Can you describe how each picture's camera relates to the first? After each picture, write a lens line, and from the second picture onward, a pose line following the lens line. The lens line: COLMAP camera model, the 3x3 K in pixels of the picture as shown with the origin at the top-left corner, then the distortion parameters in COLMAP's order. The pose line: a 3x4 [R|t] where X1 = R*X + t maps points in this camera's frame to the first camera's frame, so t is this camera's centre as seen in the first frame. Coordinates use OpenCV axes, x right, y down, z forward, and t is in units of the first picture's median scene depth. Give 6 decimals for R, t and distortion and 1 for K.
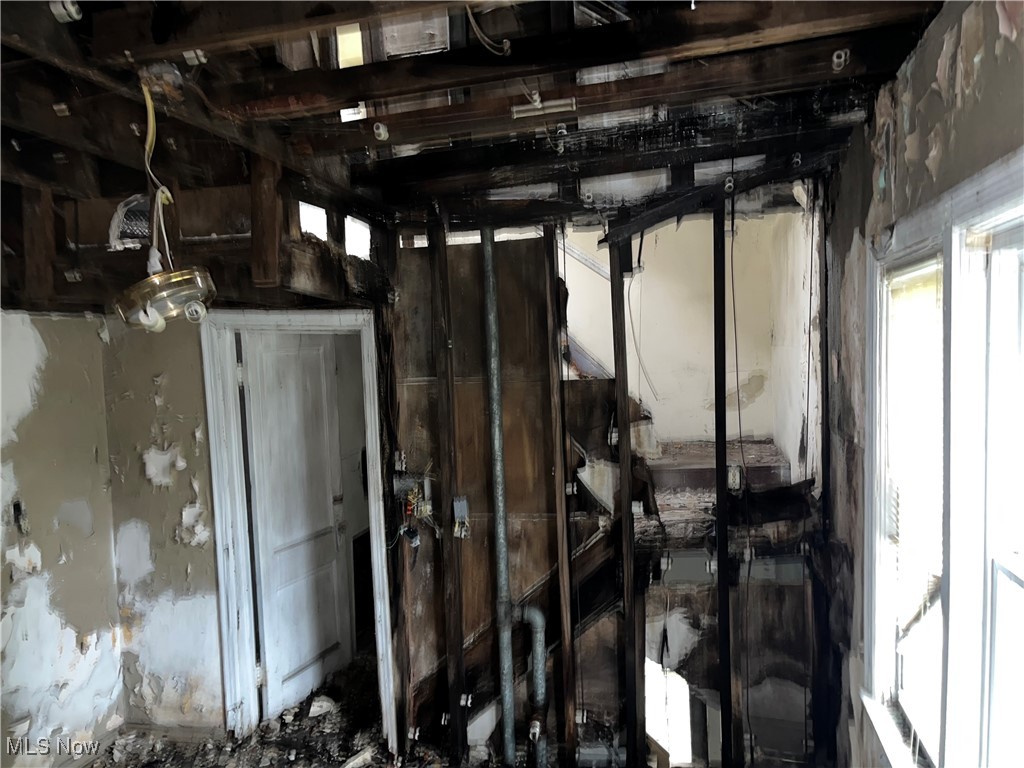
lens RADIAL K [[783.7, 0, 517.6], [0, 783.7, 377.7], [0, 0, 1]] dist [0.051105, -0.064353]
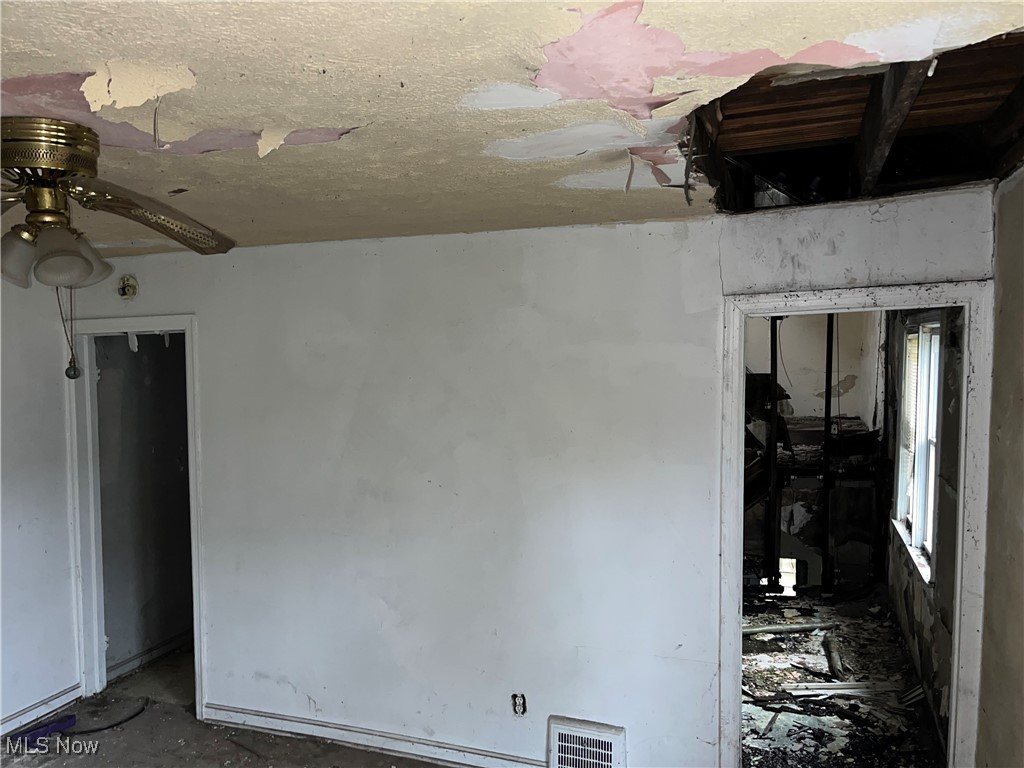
lens RADIAL K [[783.7, 0, 517.6], [0, 783.7, 377.7], [0, 0, 1]] dist [0.051105, -0.064353]
pose [[0.993417, 0.030681, -0.110372, -0.262708], [-0.029782, 0.999508, 0.009789, 0.006126], [0.110618, -0.006438, 0.993842, -0.922783]]
